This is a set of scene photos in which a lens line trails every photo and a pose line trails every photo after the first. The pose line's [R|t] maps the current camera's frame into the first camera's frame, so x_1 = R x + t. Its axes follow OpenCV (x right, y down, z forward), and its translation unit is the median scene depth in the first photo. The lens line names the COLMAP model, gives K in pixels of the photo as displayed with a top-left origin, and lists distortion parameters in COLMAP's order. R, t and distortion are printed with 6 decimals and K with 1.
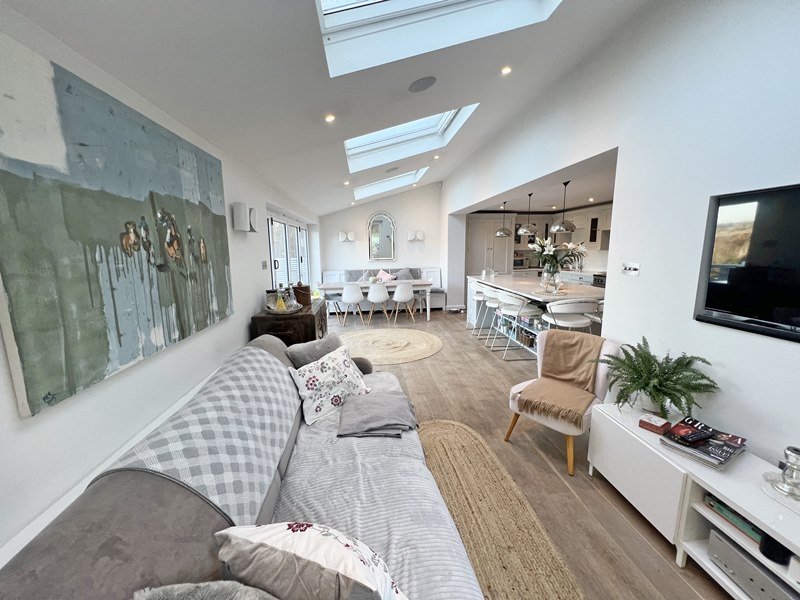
lens RADIAL K [[322.3, 0, 396.2], [0, 322.3, 299.1], [0, 0, 1]] dist [-0.003536, 0.000282]
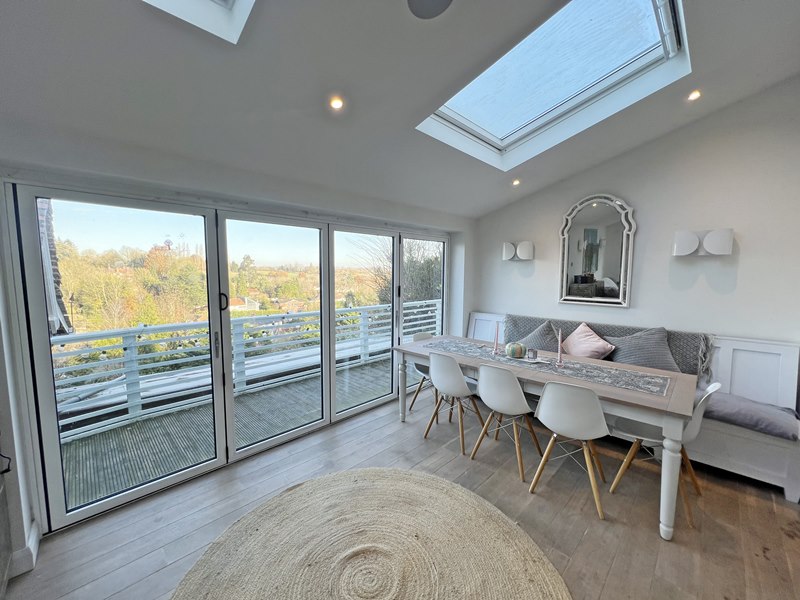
lens RADIAL K [[322.3, 0, 397.9], [0, 322.3, 295.6], [0, 0, 1]] dist [-0.003536, 0.000282]
pose [[0.635860, 0.079015, -0.767749, 0.127687], [-0.140023, 0.990048, -0.014076, -0.088854], [0.758996, 0.116453, 0.640596, 0.528751]]
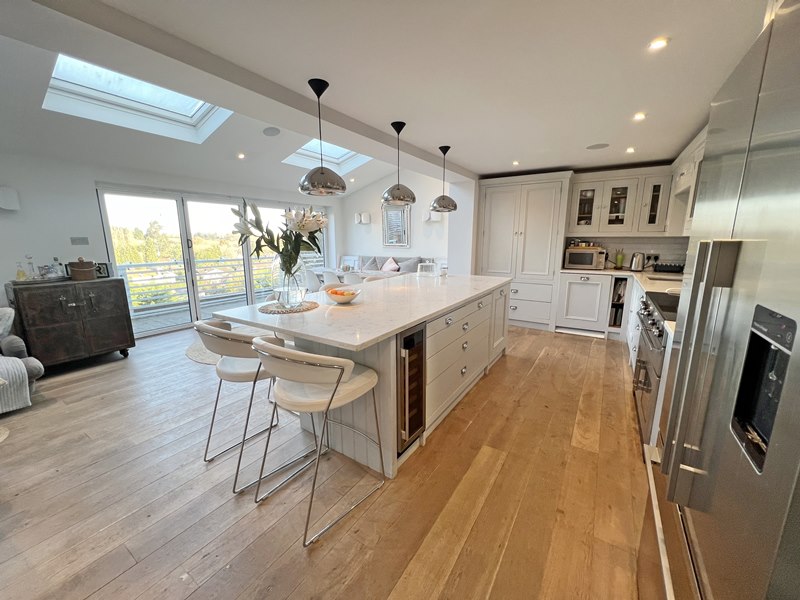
lens RADIAL K [[322.3, 0, 398.4], [0, 322.3, 298.7], [0, 0, 1]] dist [-0.003536, 0.000282]
pose [[0.778023, 0.134121, -0.613752, 0.503913], [-0.114441, 0.990857, 0.071457, -0.048071], [0.617724, 0.014643, 0.786258, 0.358064]]
